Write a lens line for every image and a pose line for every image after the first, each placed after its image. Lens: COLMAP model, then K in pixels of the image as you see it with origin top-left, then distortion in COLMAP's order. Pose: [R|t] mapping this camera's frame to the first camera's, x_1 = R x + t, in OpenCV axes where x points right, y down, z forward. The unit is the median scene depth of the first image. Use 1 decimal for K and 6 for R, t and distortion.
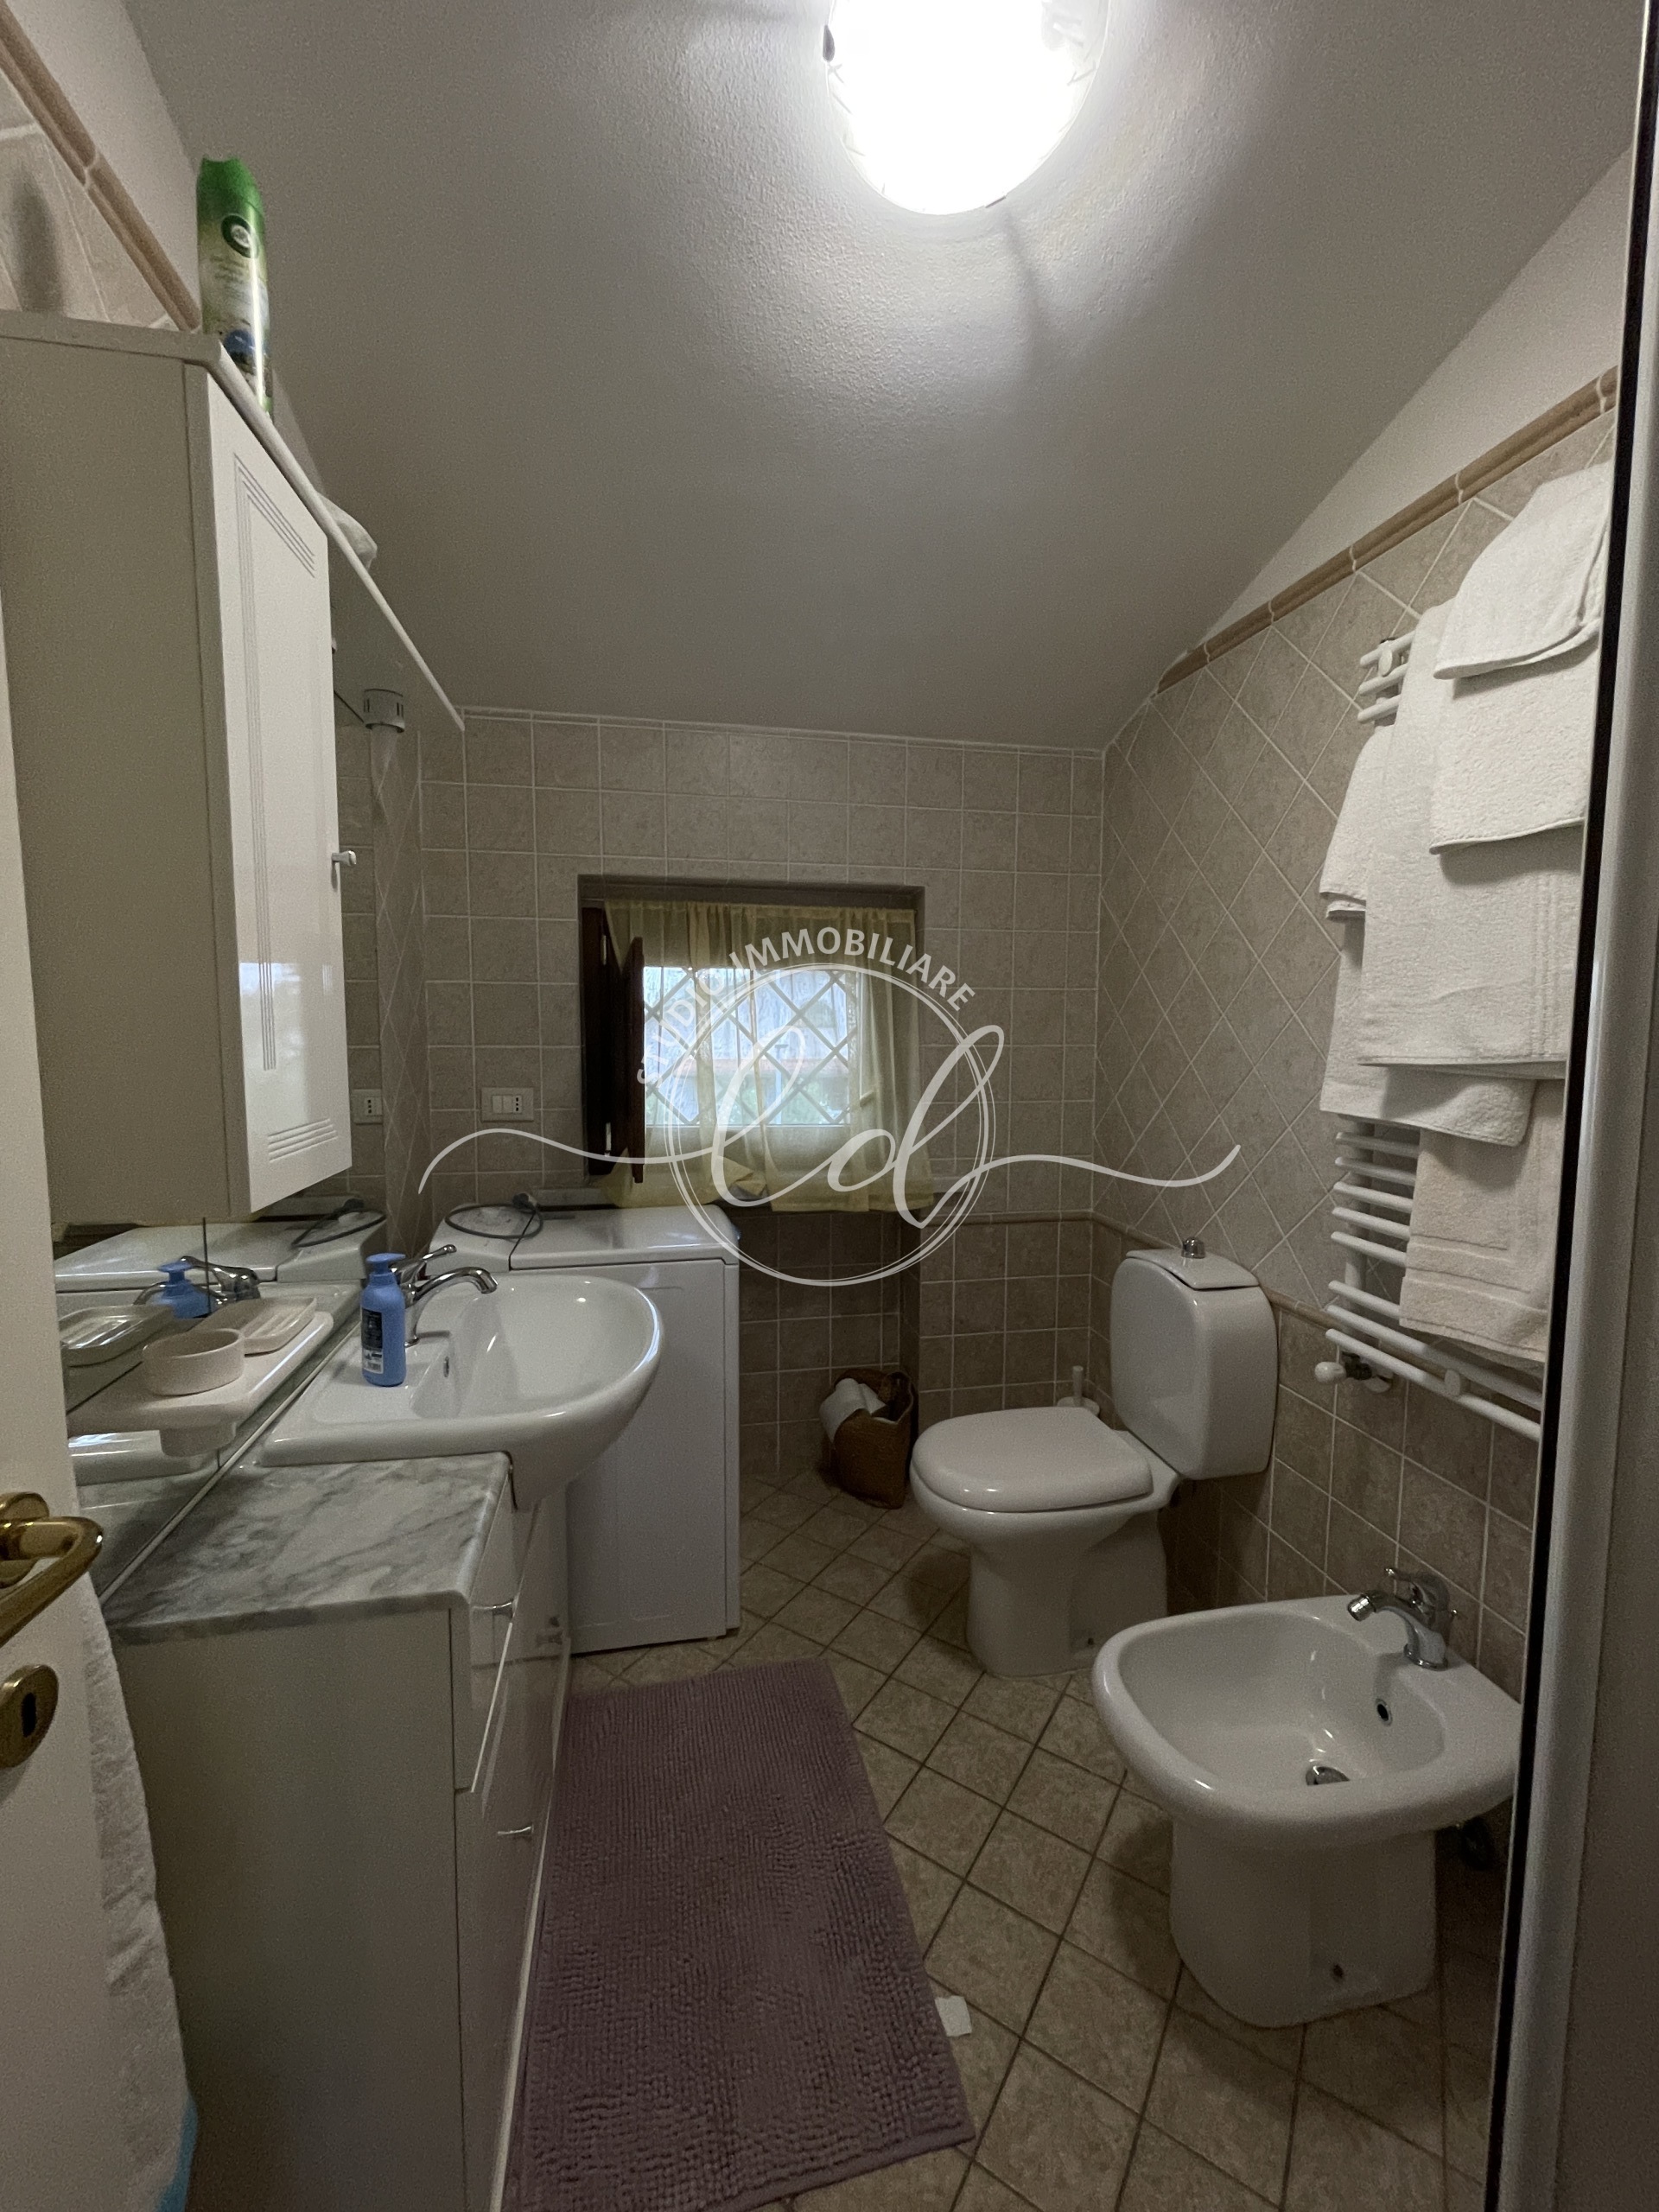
lens RADIAL K [[887.8, 0, 822.2], [0, 887.8, 1093.2], [0, 0, 1]] dist [-0.002336, -0.000483]
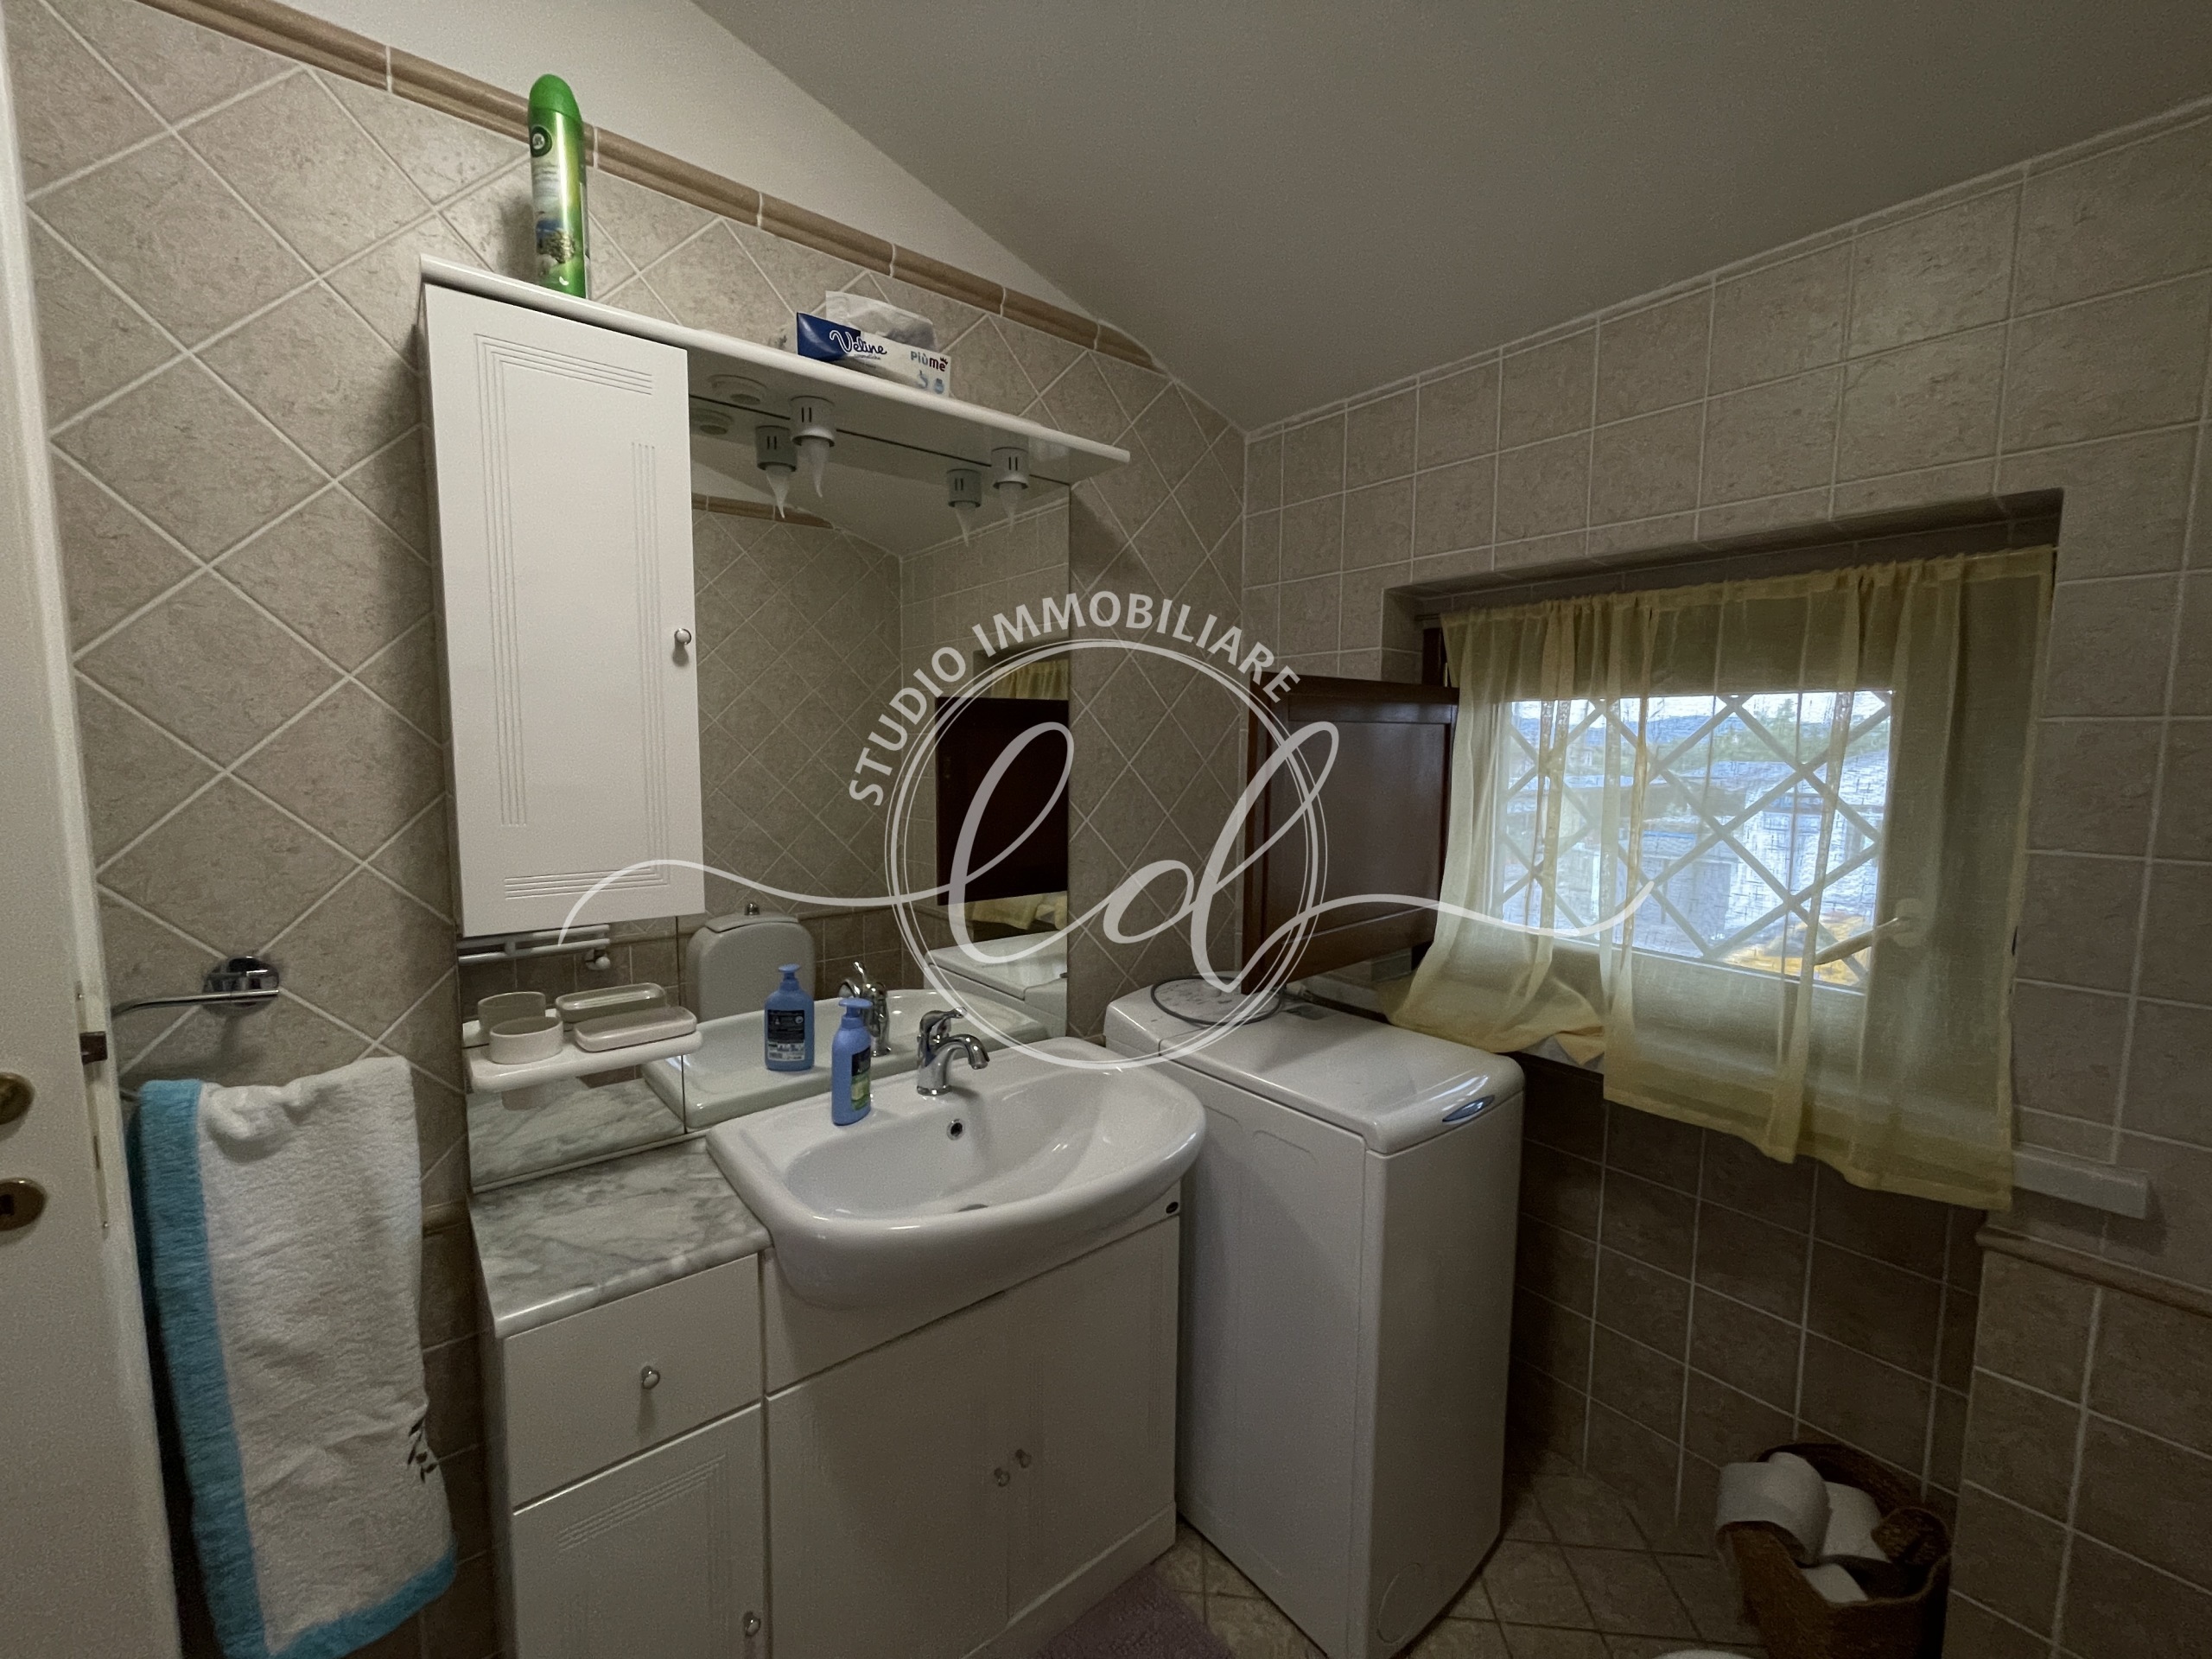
lens RADIAL K [[887.8, 0, 1096.0], [0, 887.8, 839.8], [0, 0, 1]] dist [-0.002336, -0.000483]
pose [[0.442564, 0.094958, -0.891695, 0.430323], [-0.085415, 0.994320, 0.063493, -0.070861], [0.892659, 0.048064, 0.448162, 0.560179]]
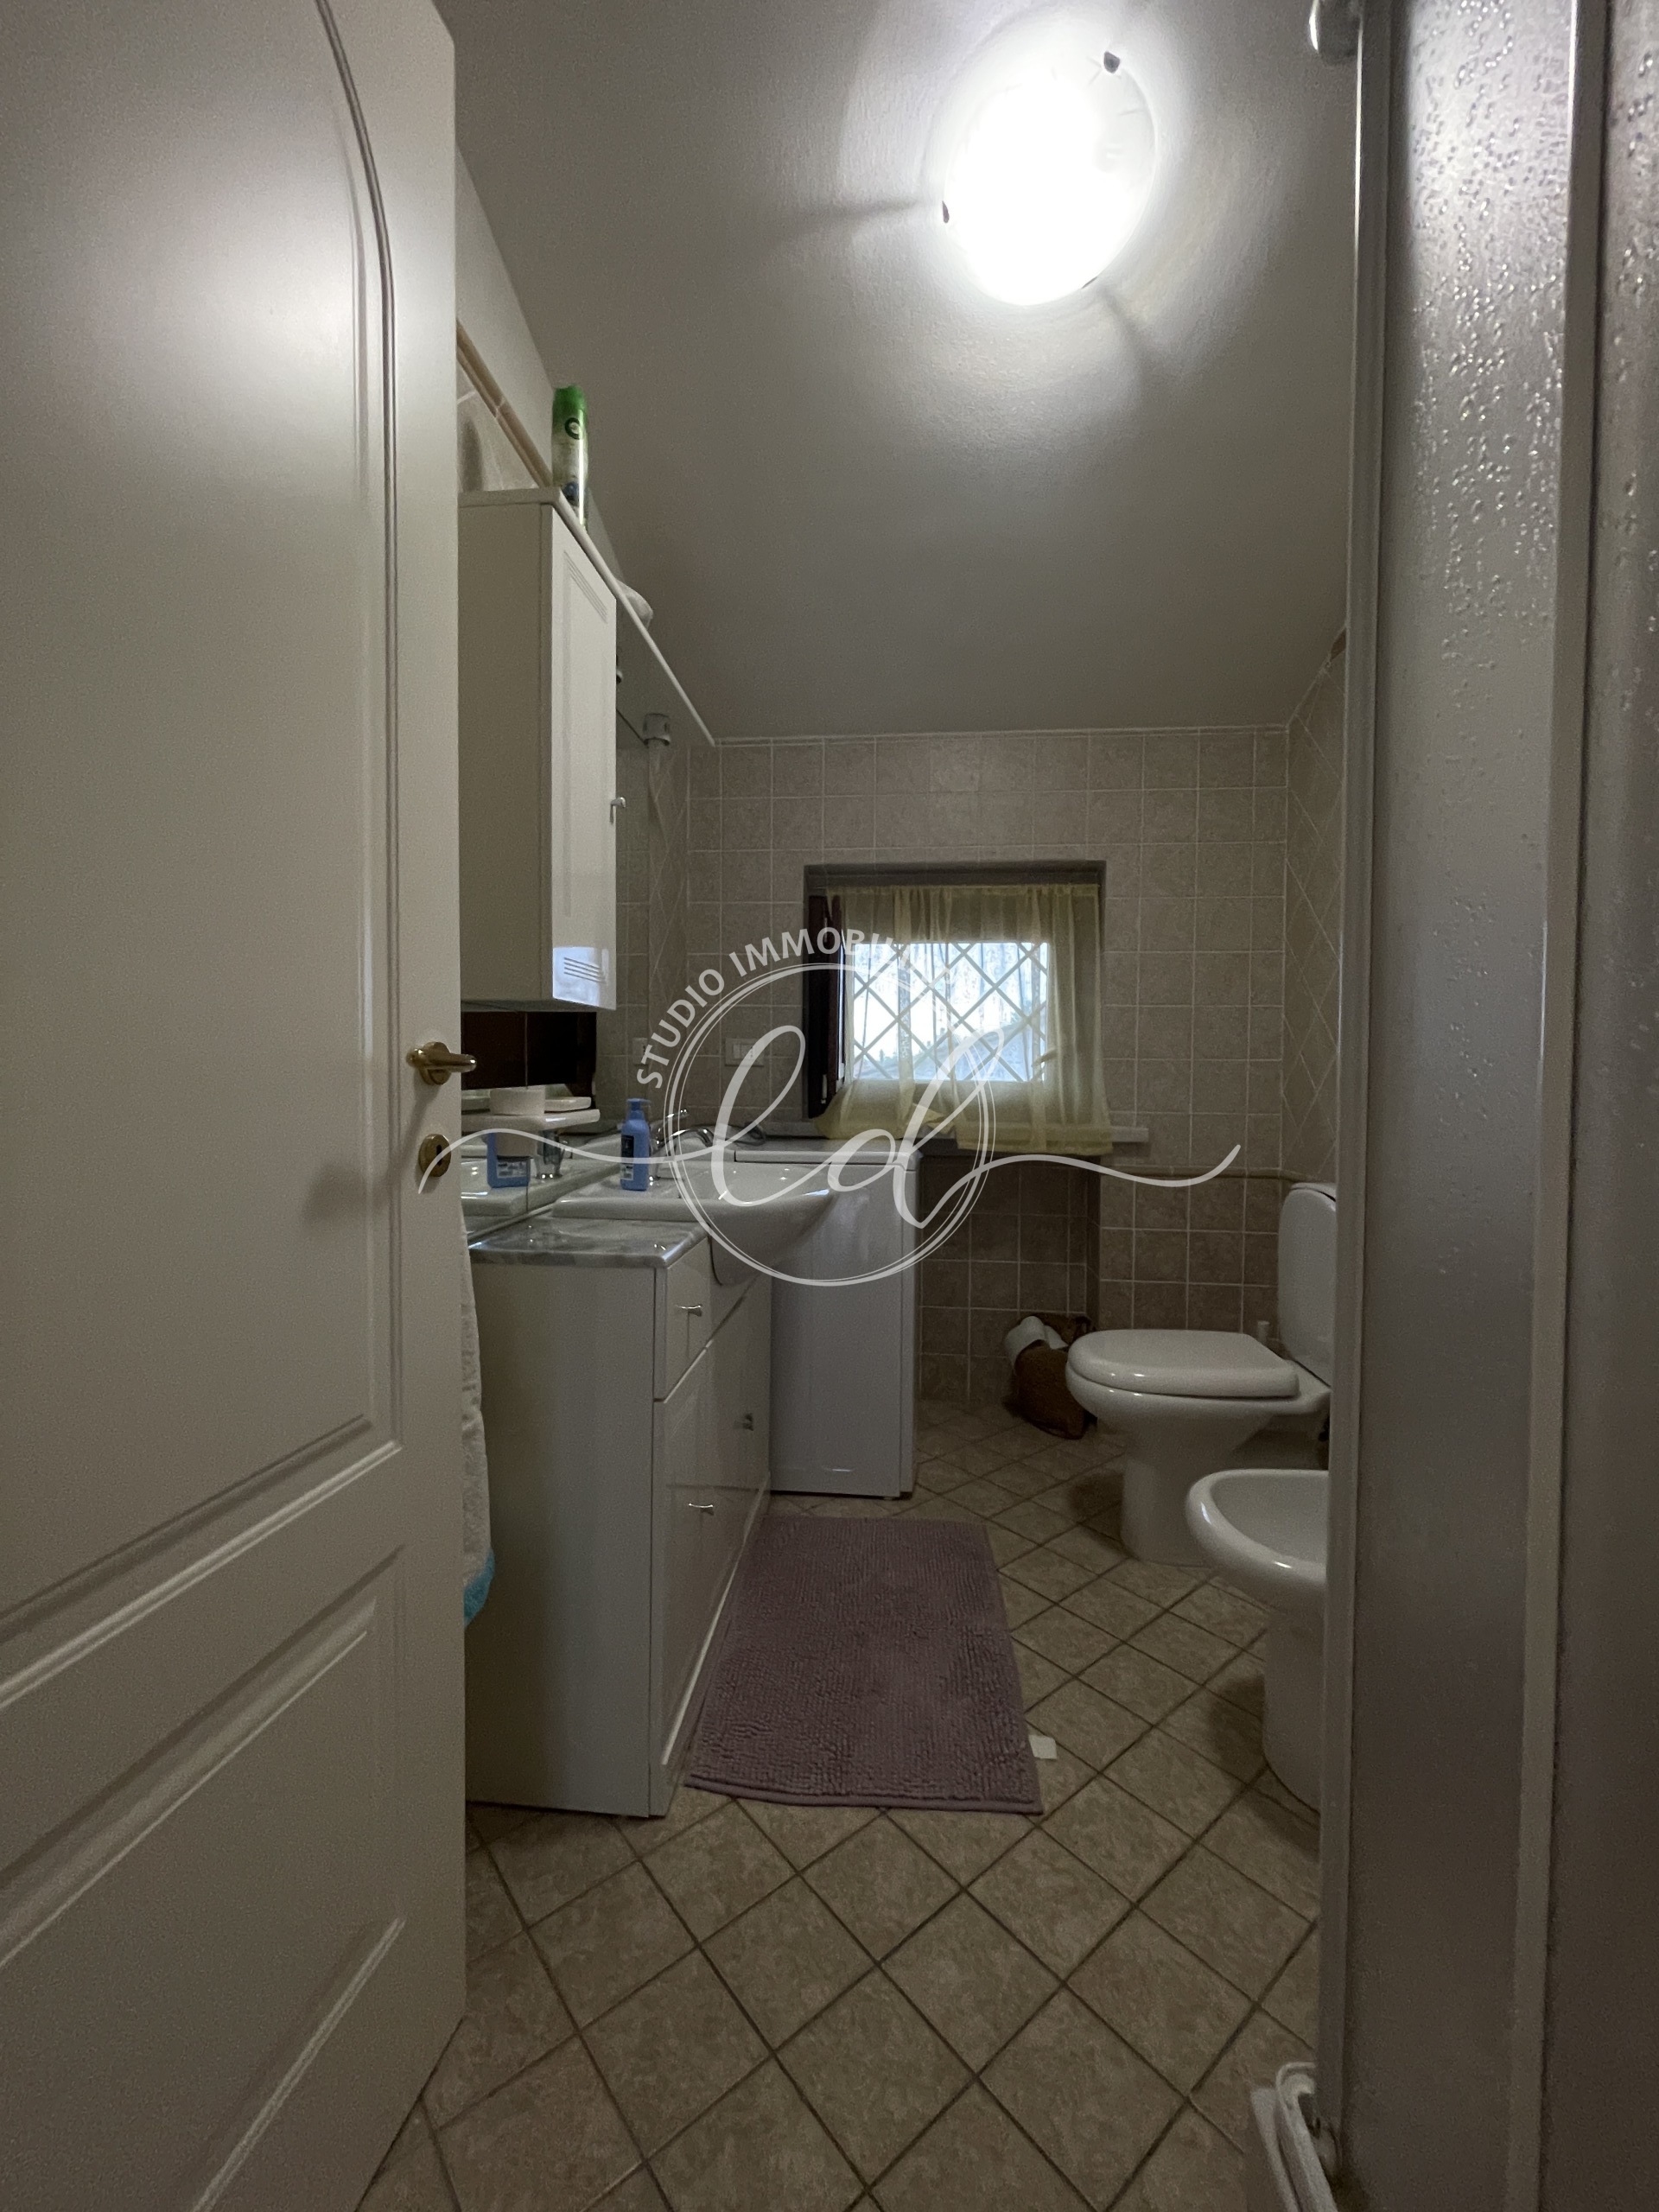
lens RADIAL K [[887.8, 0, 822.6], [0, 887.8, 1098.2], [0, 0, 1]] dist [-0.002336, -0.000483]
pose [[0.956365, 0.012845, -0.291892, 0.147272], [-0.030208, 0.998026, -0.055054, 0.185913], [0.290609, 0.061469, 0.954866, -0.192317]]
